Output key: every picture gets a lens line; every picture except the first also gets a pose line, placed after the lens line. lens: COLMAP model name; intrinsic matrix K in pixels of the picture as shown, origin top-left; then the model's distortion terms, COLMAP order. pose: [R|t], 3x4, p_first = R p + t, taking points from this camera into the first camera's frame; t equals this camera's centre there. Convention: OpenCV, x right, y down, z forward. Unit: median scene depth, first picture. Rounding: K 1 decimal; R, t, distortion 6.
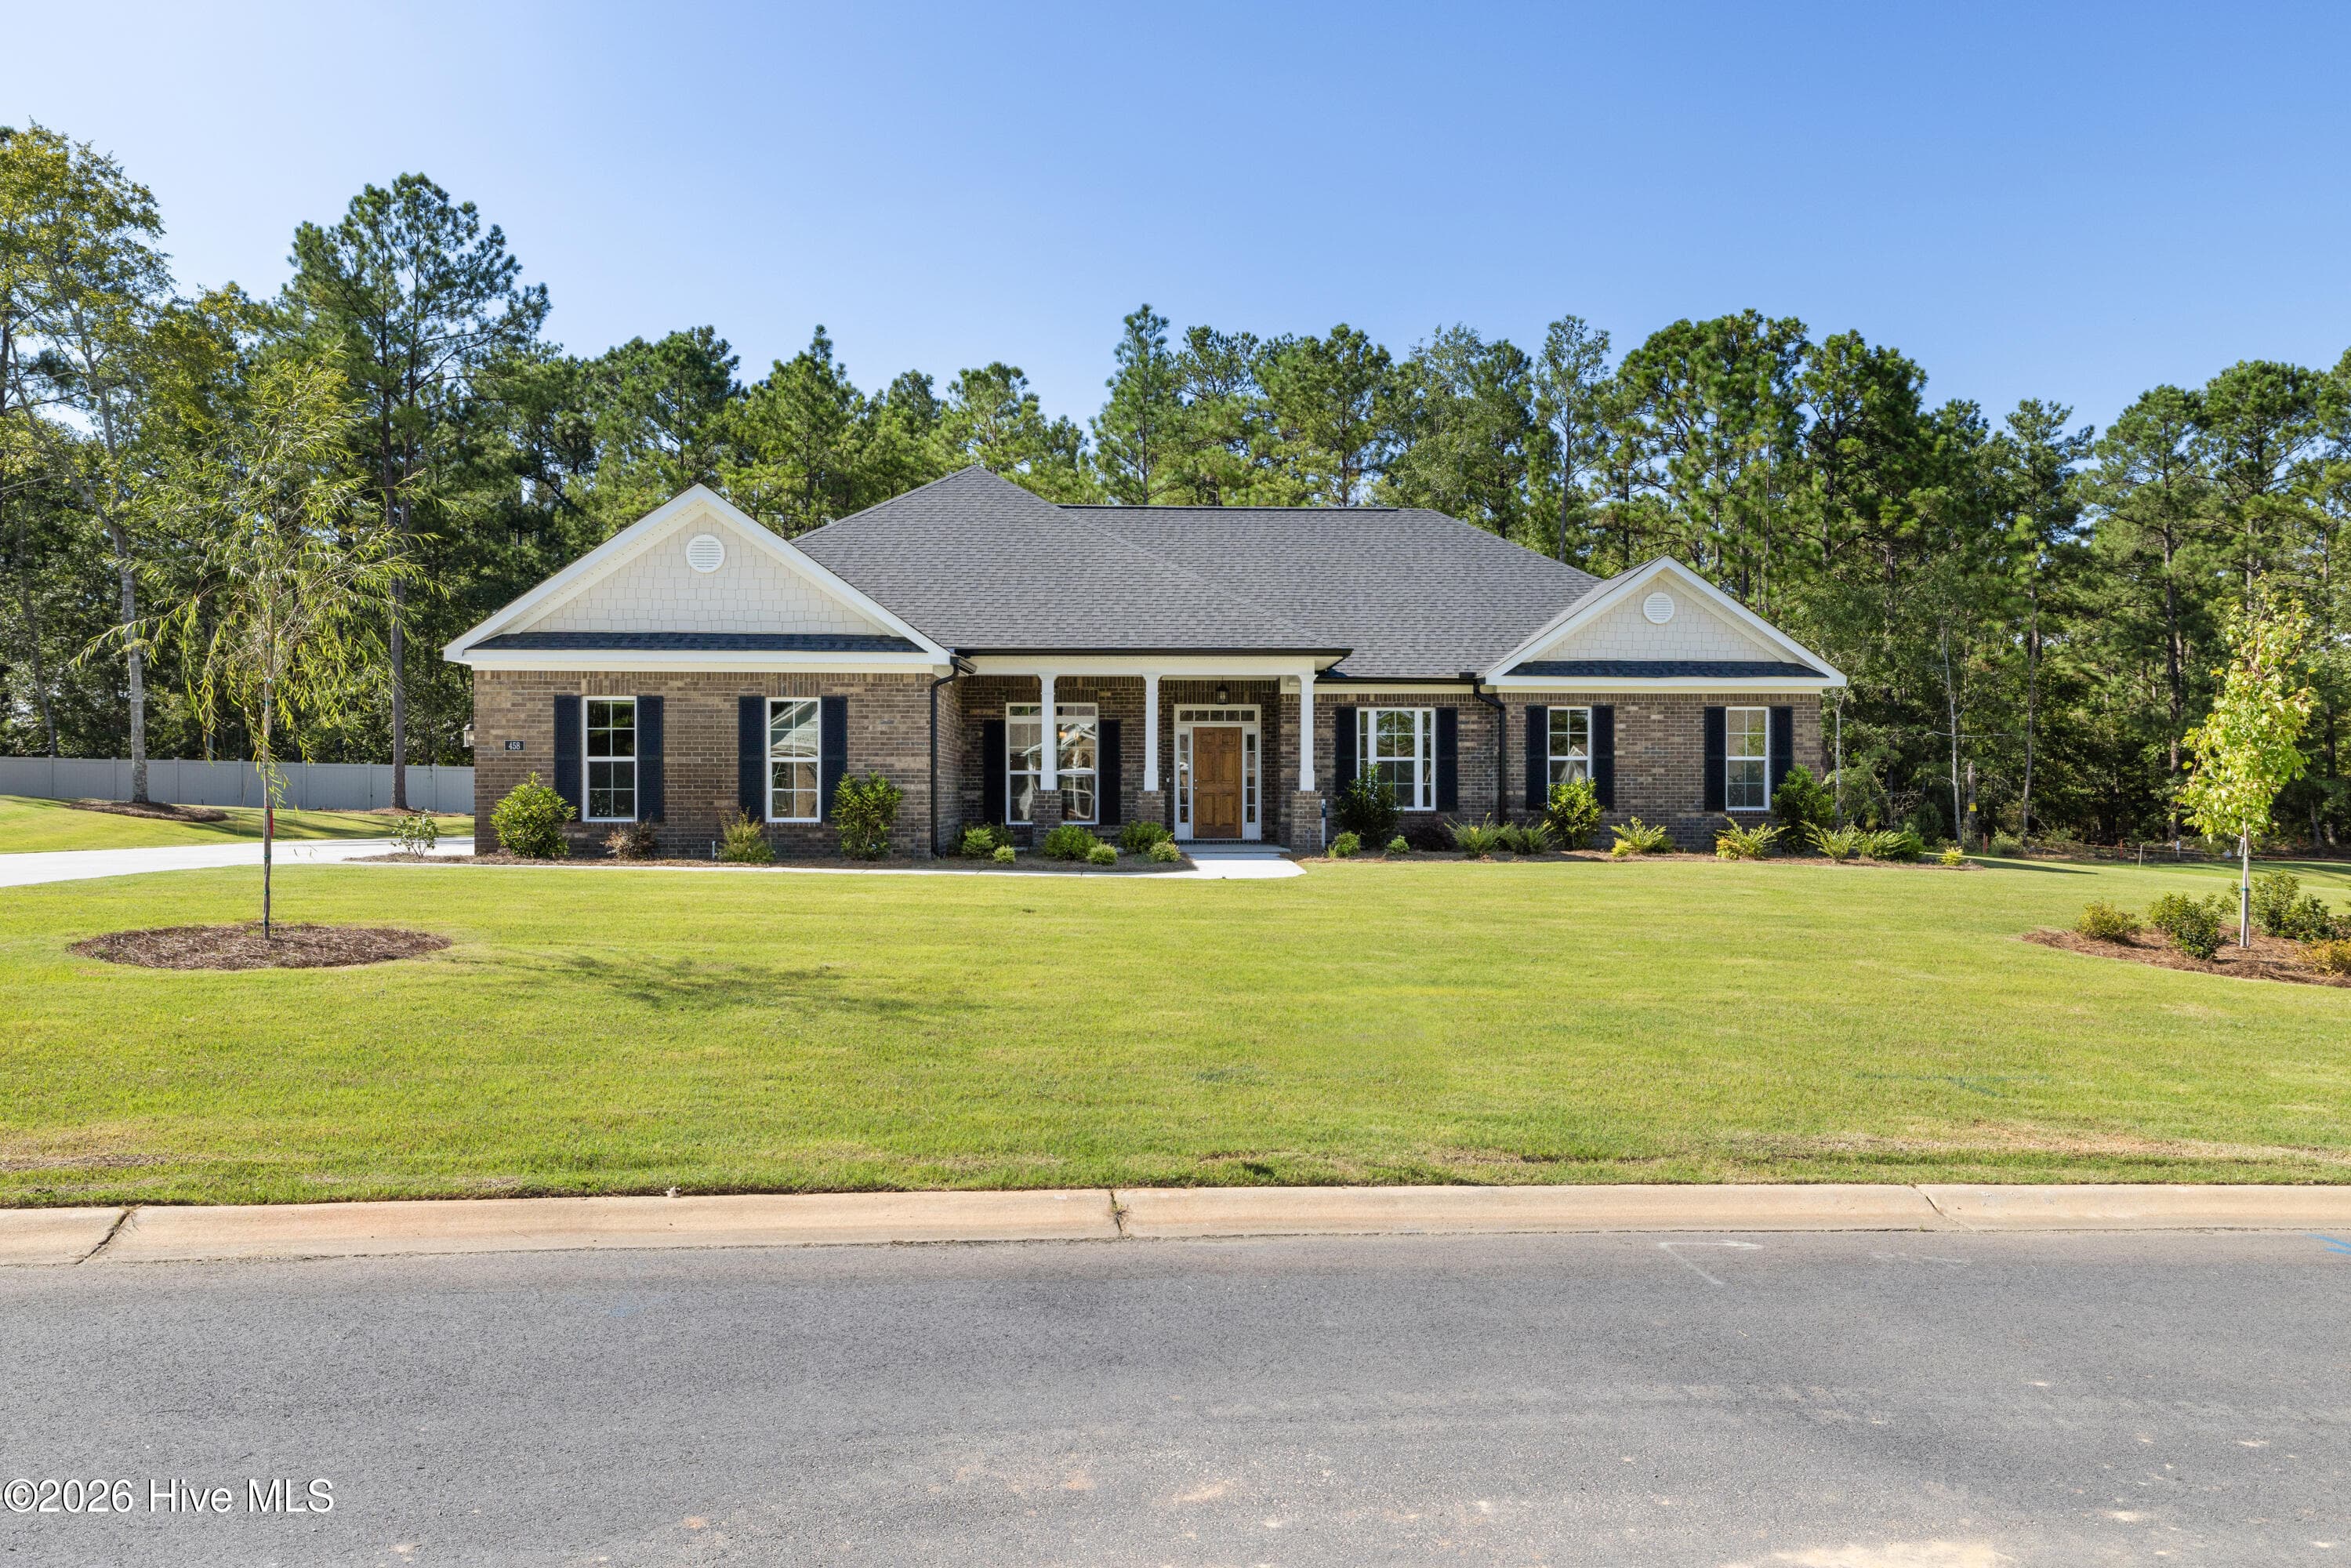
lens RADIAL K [[1597.3, 0, 1167.6], [0, 1597.3, 782.7], [0, 0, 1]] dist [0.022337, -0.032546]
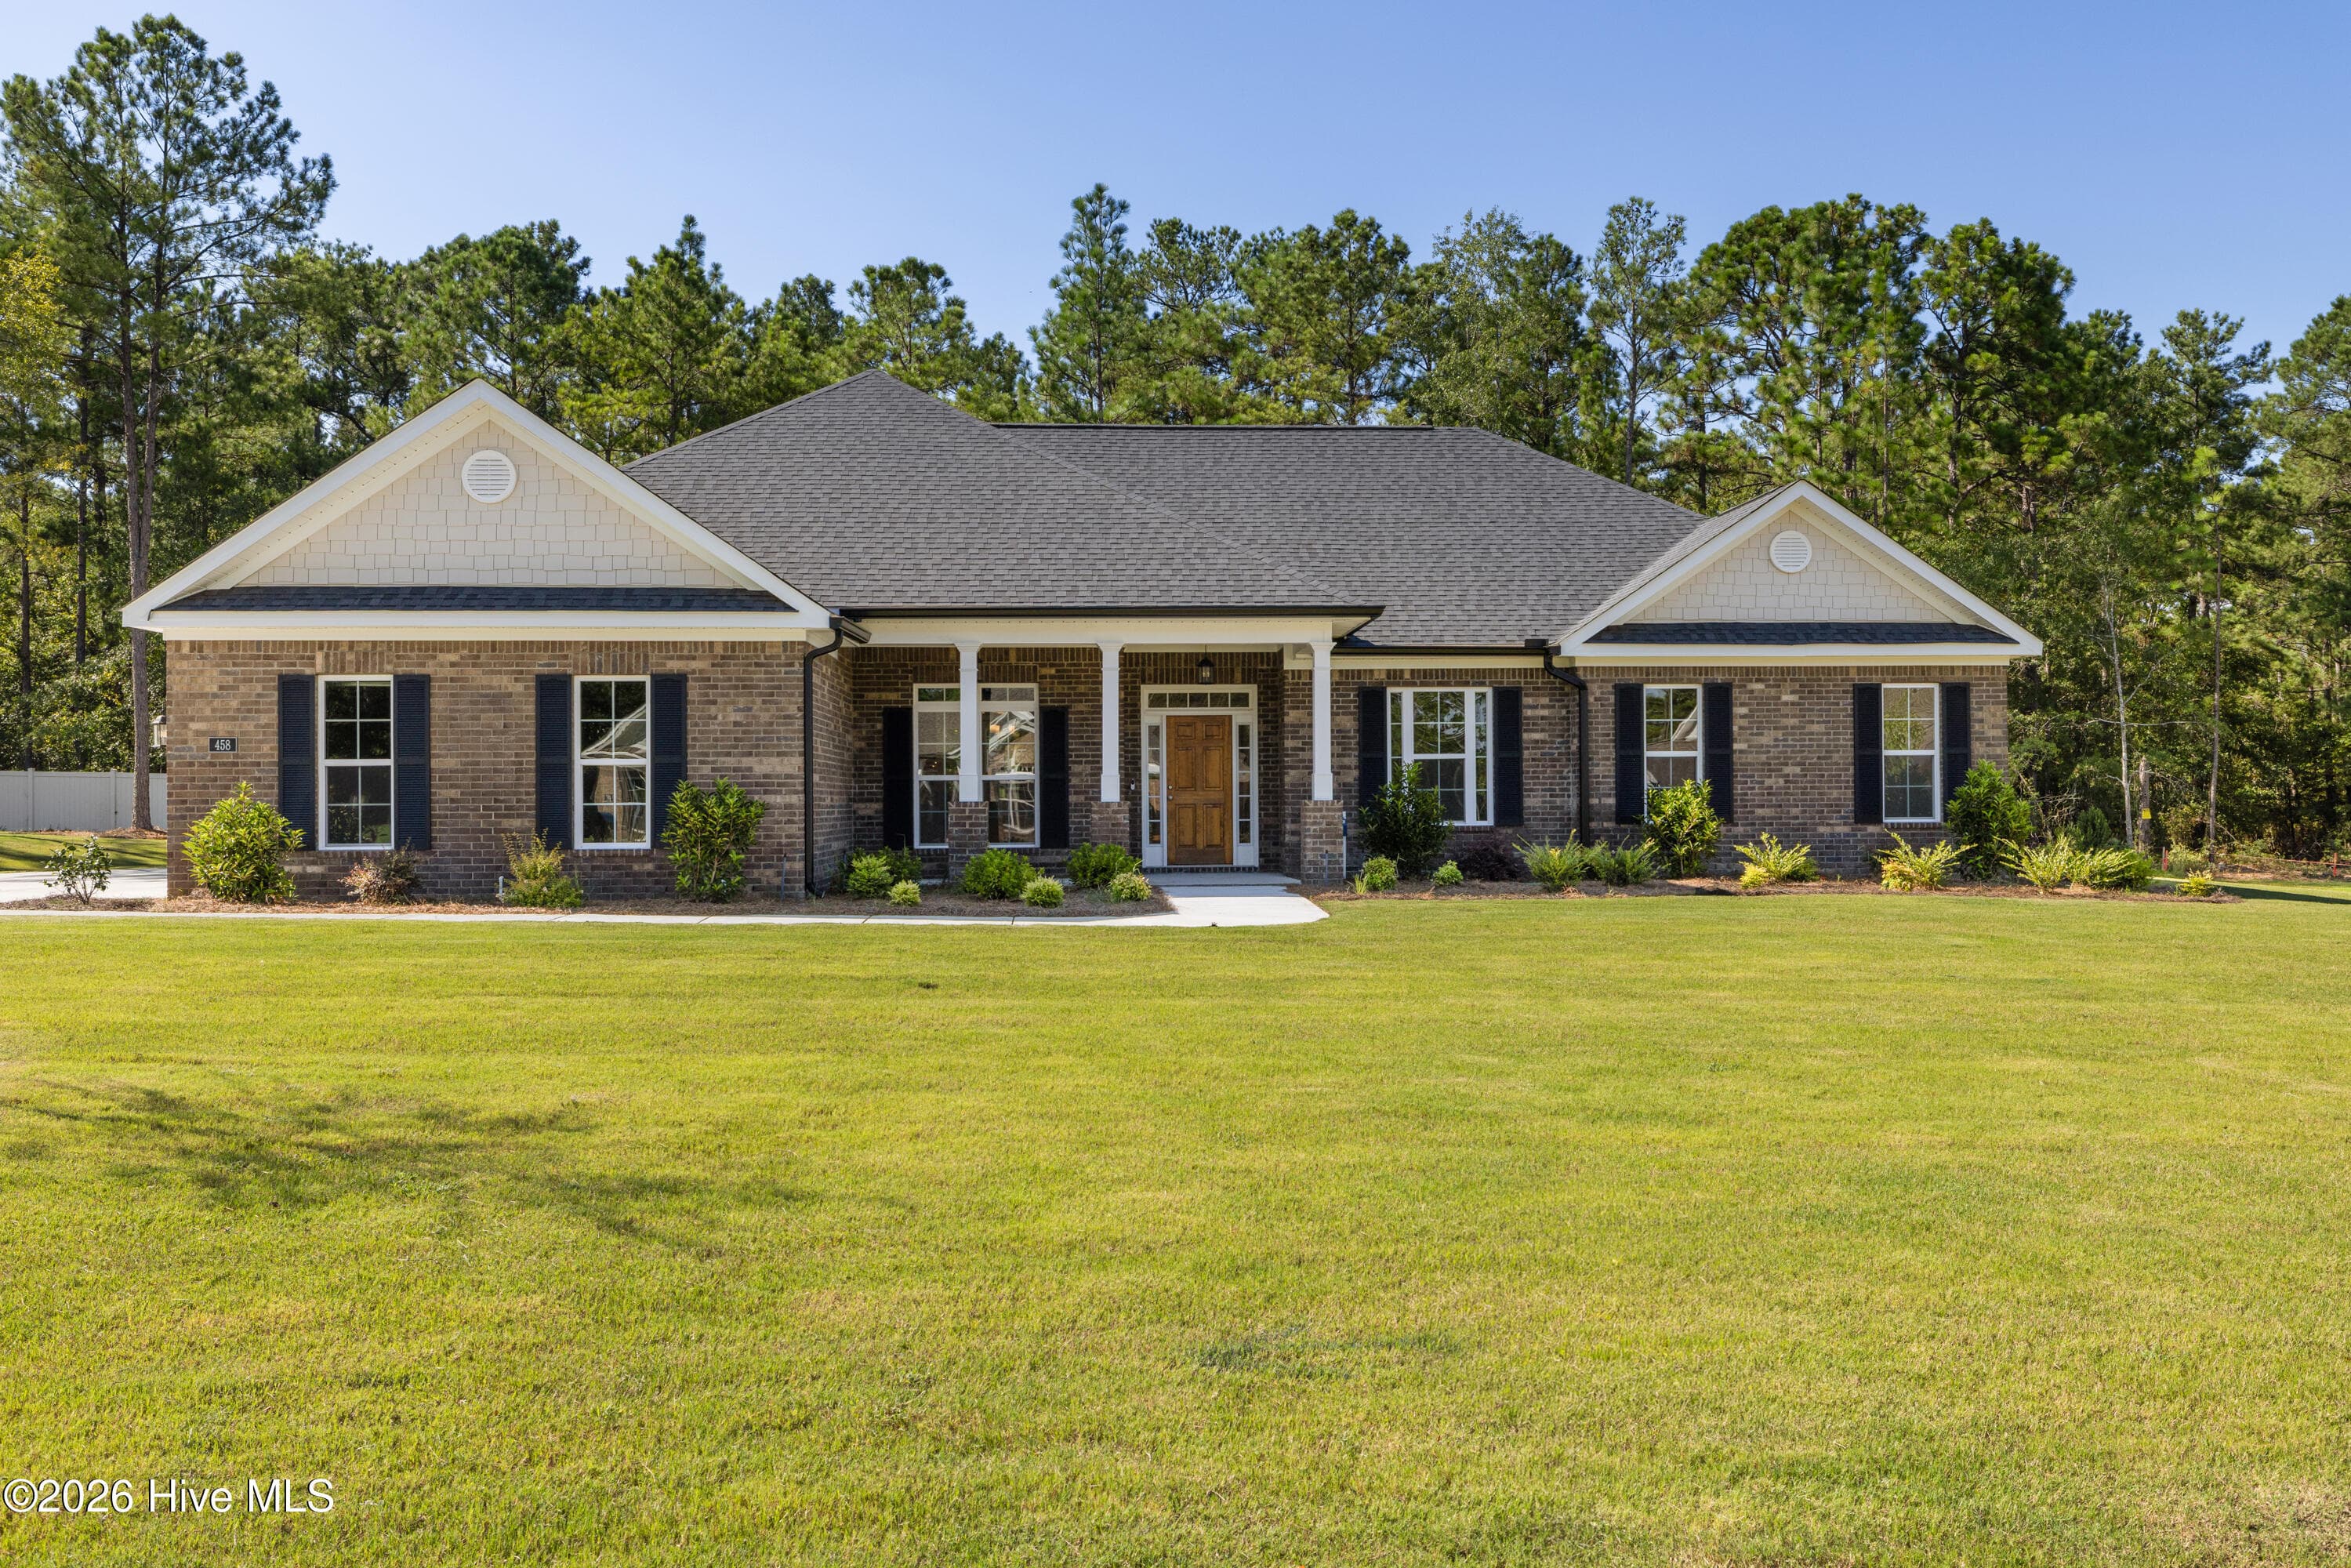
lens RADIAL K [[1920.4, 0, 1152.2], [0, 1920.4, 779.5], [0, 0, 1]] dist [0.006543, -0.014461]
pose [[0.999914, -0.006257, 0.011512, -0.001091], [0.006312, 0.999968, -0.004827, -0.000685], [-0.011482, 0.004899, 0.999922, 0.109840]]
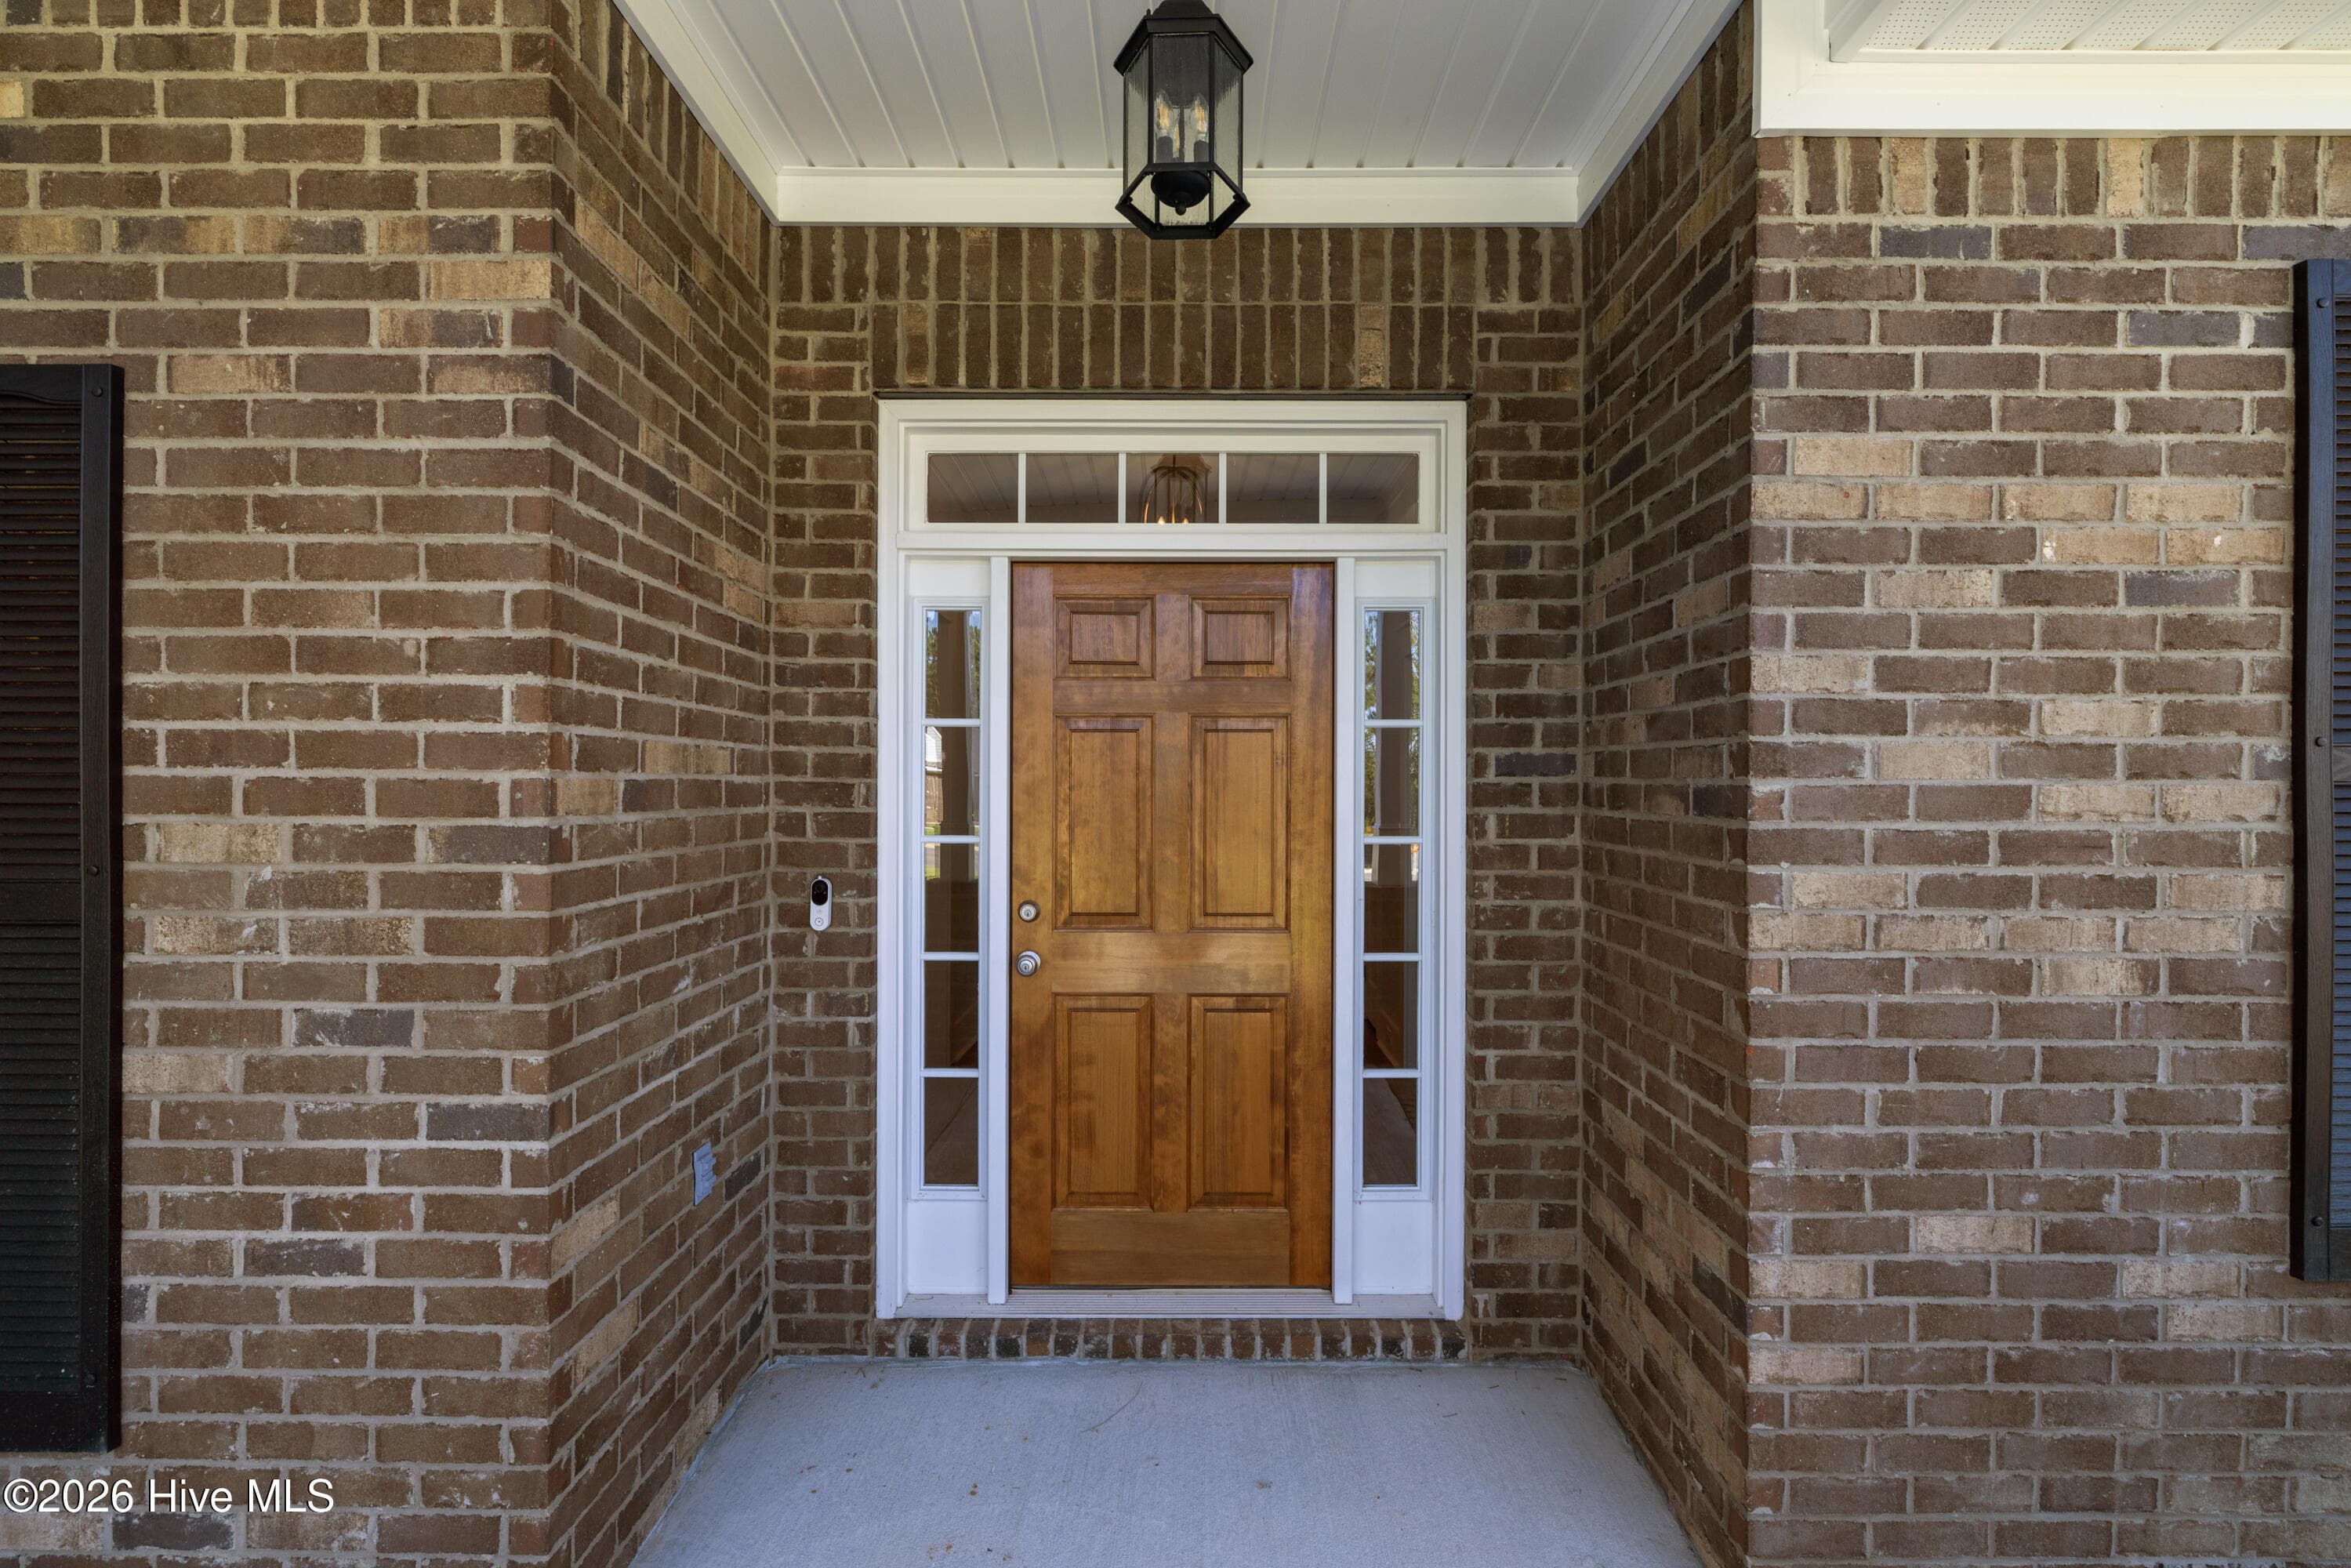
lens RADIAL K [[1009.1, 0, 1172.0], [0, 1009.1, 794.2], [0, 0, 1]] dist [-0.008734, 0.006439]
pose [[0.999323, 0.004612, -0.036513, 0.035818], [-0.004362, 0.999966, 0.006941, -0.013884], [0.036543, -0.006777, 0.999309, 0.932868]]
